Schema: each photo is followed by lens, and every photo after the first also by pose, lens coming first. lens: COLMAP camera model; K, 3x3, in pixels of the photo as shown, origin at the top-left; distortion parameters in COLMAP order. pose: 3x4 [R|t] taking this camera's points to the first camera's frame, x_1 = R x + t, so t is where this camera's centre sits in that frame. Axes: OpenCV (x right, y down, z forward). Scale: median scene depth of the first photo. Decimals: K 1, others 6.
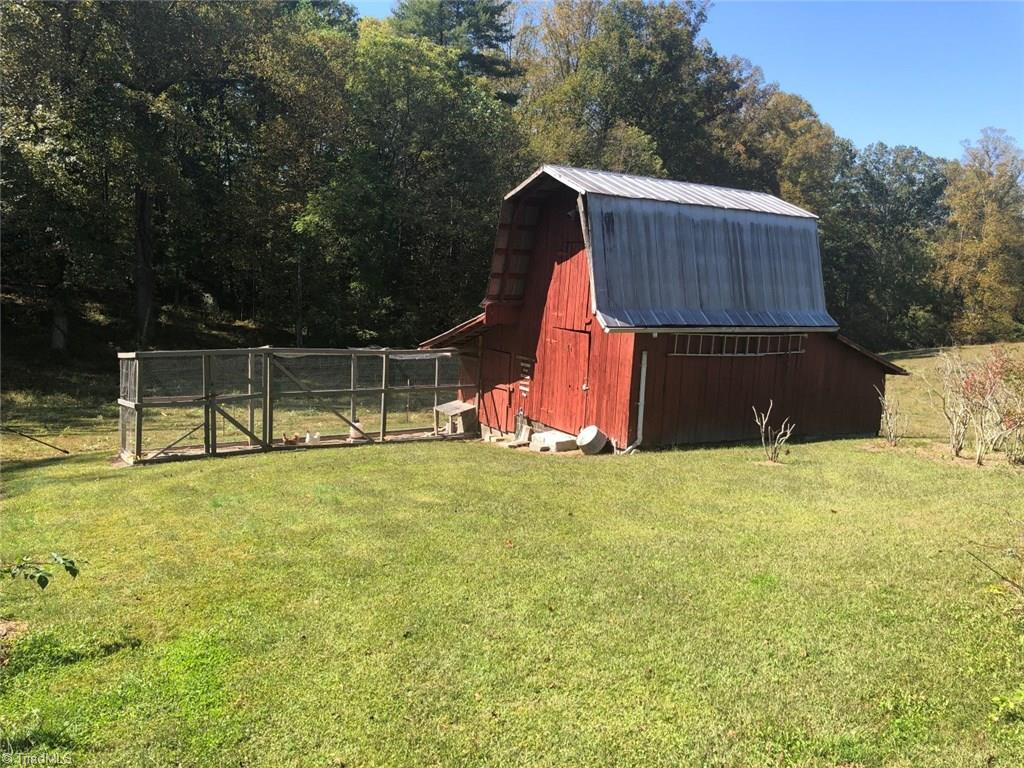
lens RADIAL K [[844.2, 0, 512.0], [0, 844.2, 384.0], [0, 0, 1]] dist [0.017345, 0.000787]
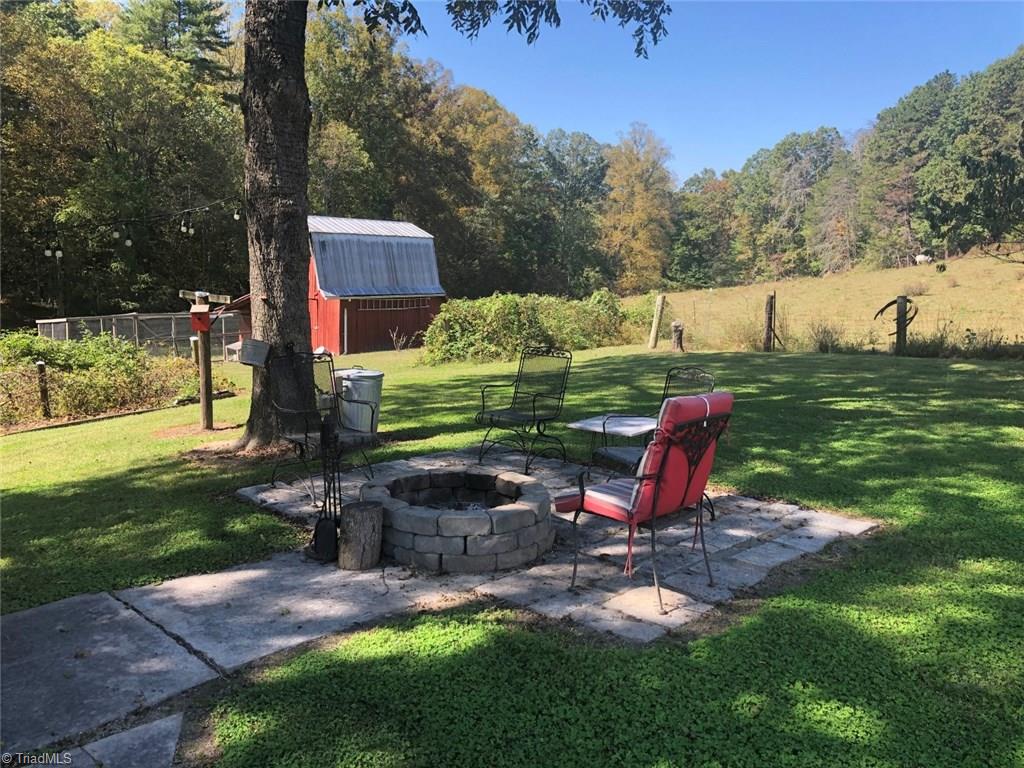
lens RADIAL K [[836.0, 0, 518.3], [0, 836.0, 382.0], [0, 0, 1]] dist [0.037265, -0.056386]
pose [[0.946964, -0.063270, 0.315050, -0.024591], [0.049769, 0.997472, 0.050723, 0.014526], [-0.317462, -0.032354, 0.947719, -0.270658]]
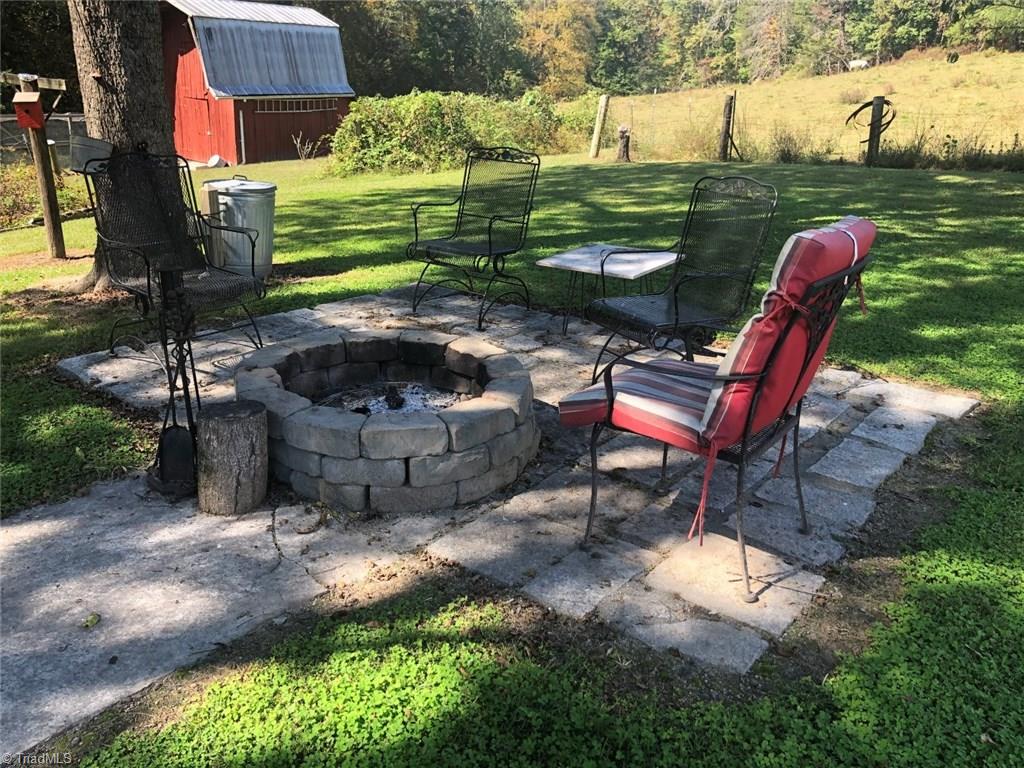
lens RADIAL K [[845.0, 0, 514.7], [0, 845.0, 379.4], [0, 0, 1]] dist [-0.028306, 0.065684]
pose [[0.913988, -0.147262, 0.378073, -0.018056], [0.044982, 0.962843, 0.266290, 0.015628], [-0.403240, -0.226380, 0.886651, -0.242289]]
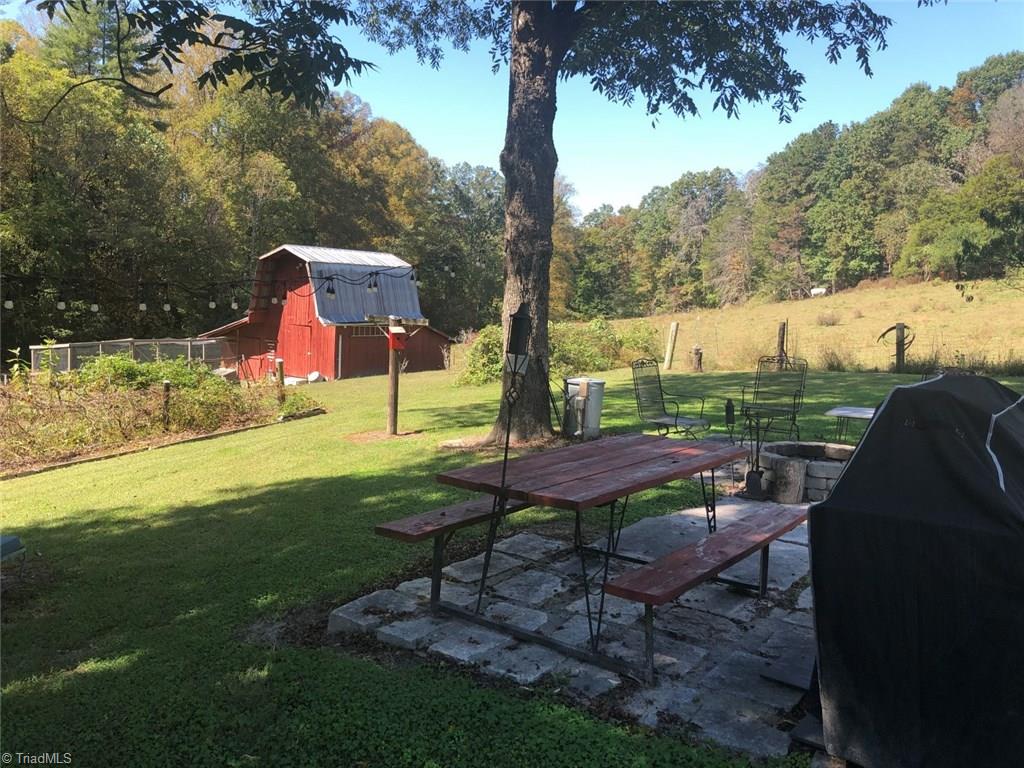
lens RADIAL K [[833.4, 0, 512.0], [0, 833.4, 384.0], [0, 0, 1]] dist [0.039727, -0.075624]
pose [[0.901551, -0.057112, 0.428888, -0.092385], [0.051826, 0.998368, 0.024005, 0.014585], [-0.429559, 0.000586, 0.903039, -0.278352]]
